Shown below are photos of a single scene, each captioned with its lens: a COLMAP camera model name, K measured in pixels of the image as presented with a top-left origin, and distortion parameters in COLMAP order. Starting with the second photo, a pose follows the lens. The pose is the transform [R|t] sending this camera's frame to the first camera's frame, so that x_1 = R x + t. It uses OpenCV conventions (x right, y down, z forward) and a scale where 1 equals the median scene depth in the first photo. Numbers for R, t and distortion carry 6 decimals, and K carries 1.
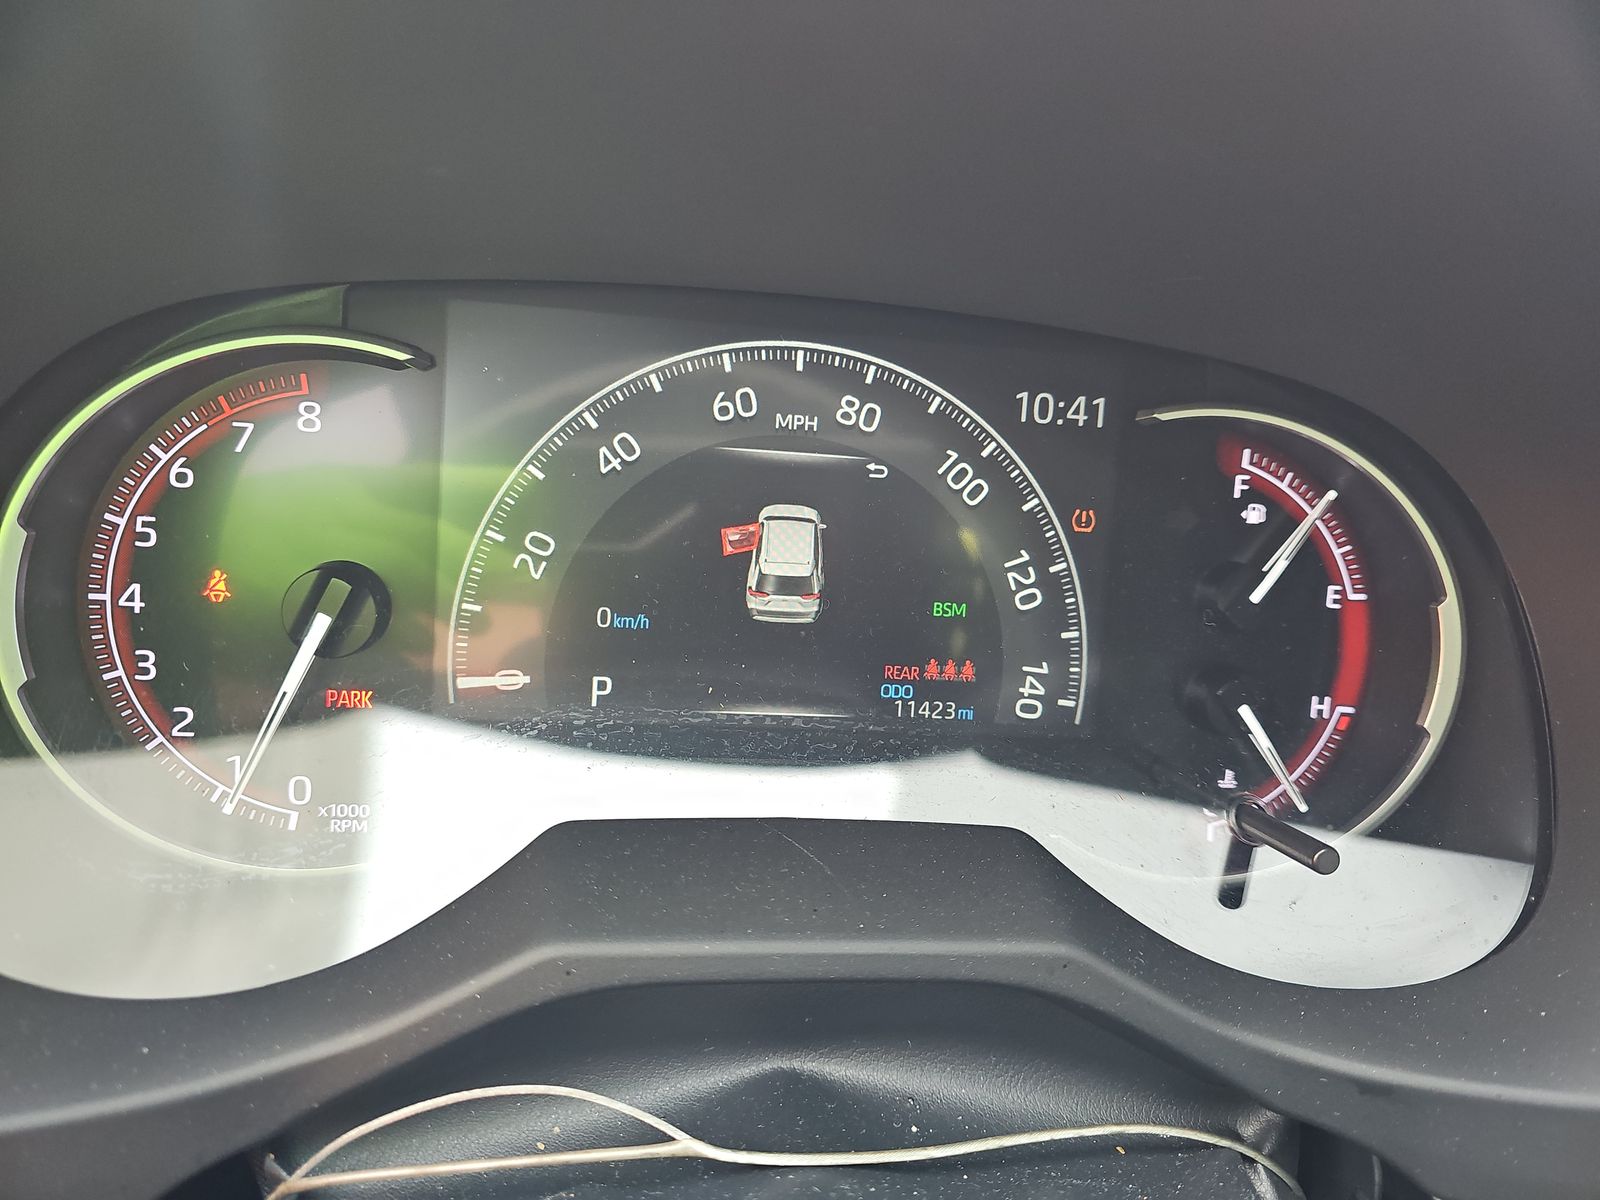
lens RADIAL K [[1078.2, 0, 803.9], [0, 1078.2, 588.0], [0, 0, 1]] dist [-0.003052, -0.015244]
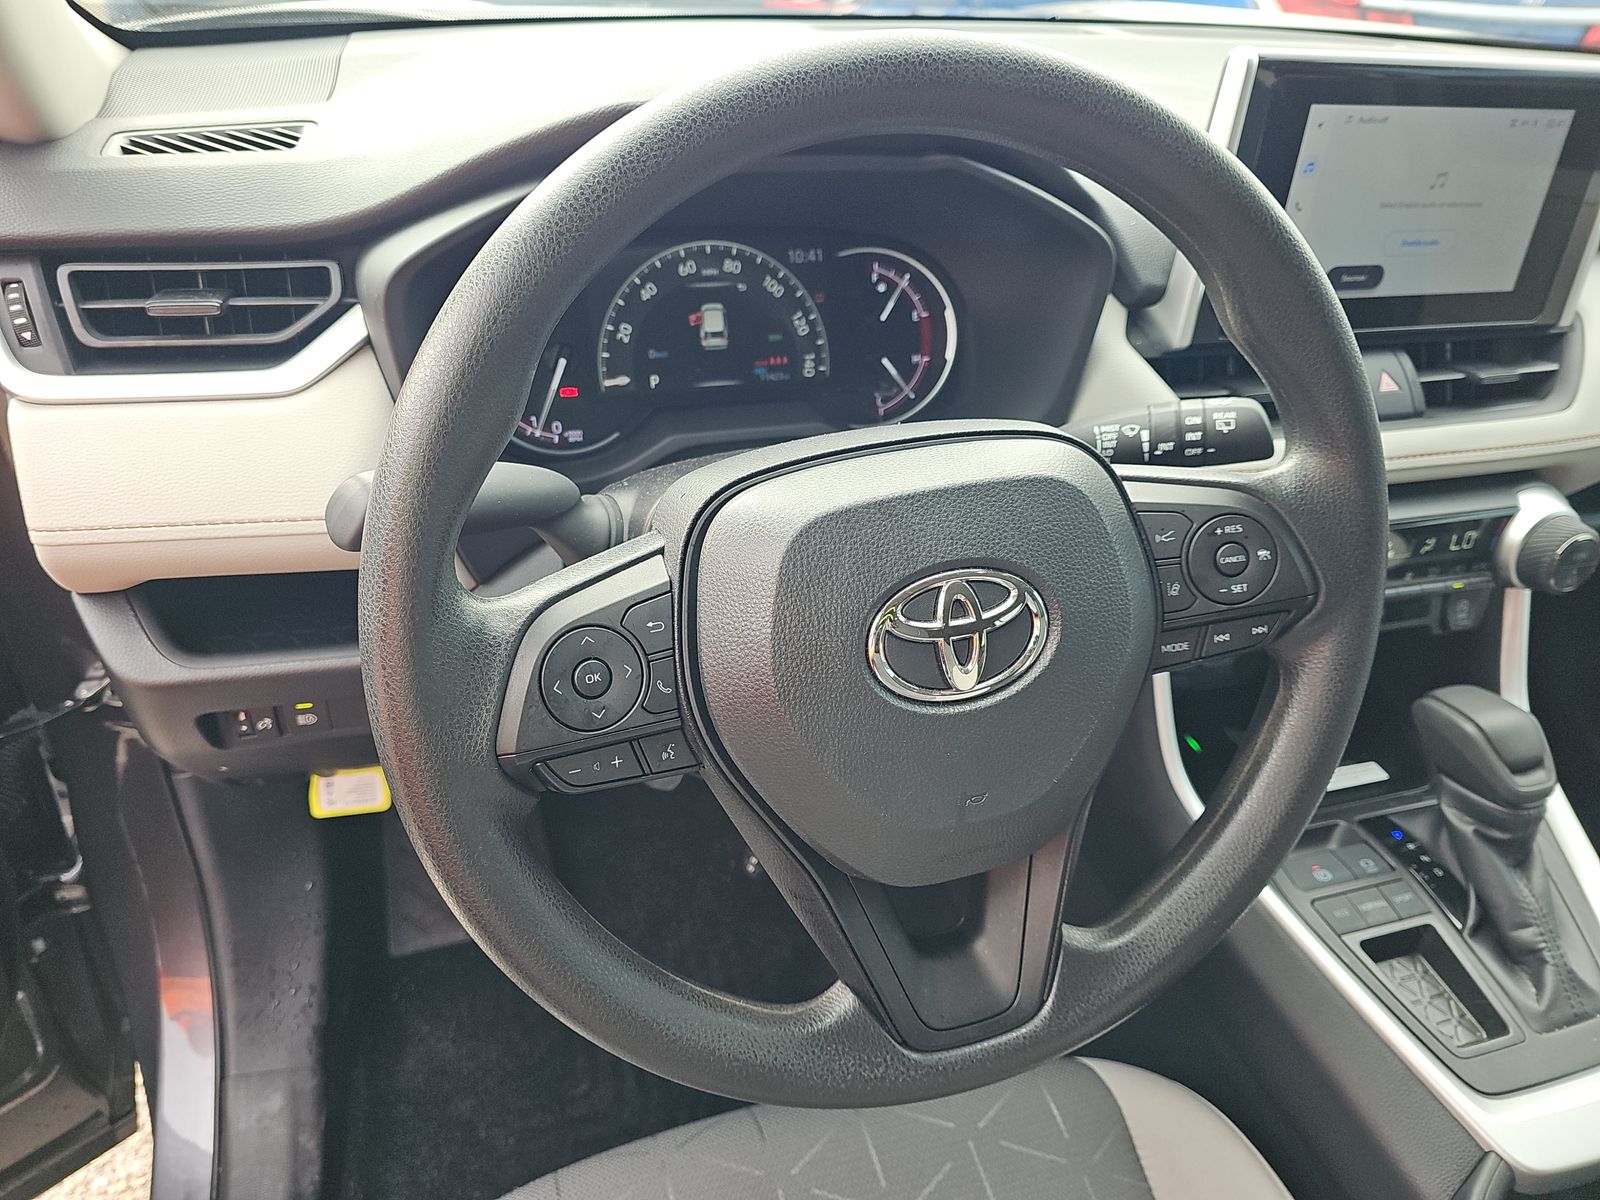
lens RADIAL K [[1078.2, 0, 785.4], [0, 1078.2, 607.0], [0, 0, 1]] dist [-0.003052, -0.015244]
pose [[0.979145, -0.157989, 0.127727, -0.294188], [0.136835, 0.977554, 0.160202, 0.254551], [-0.150170, -0.139383, 0.978786, -1.758026]]
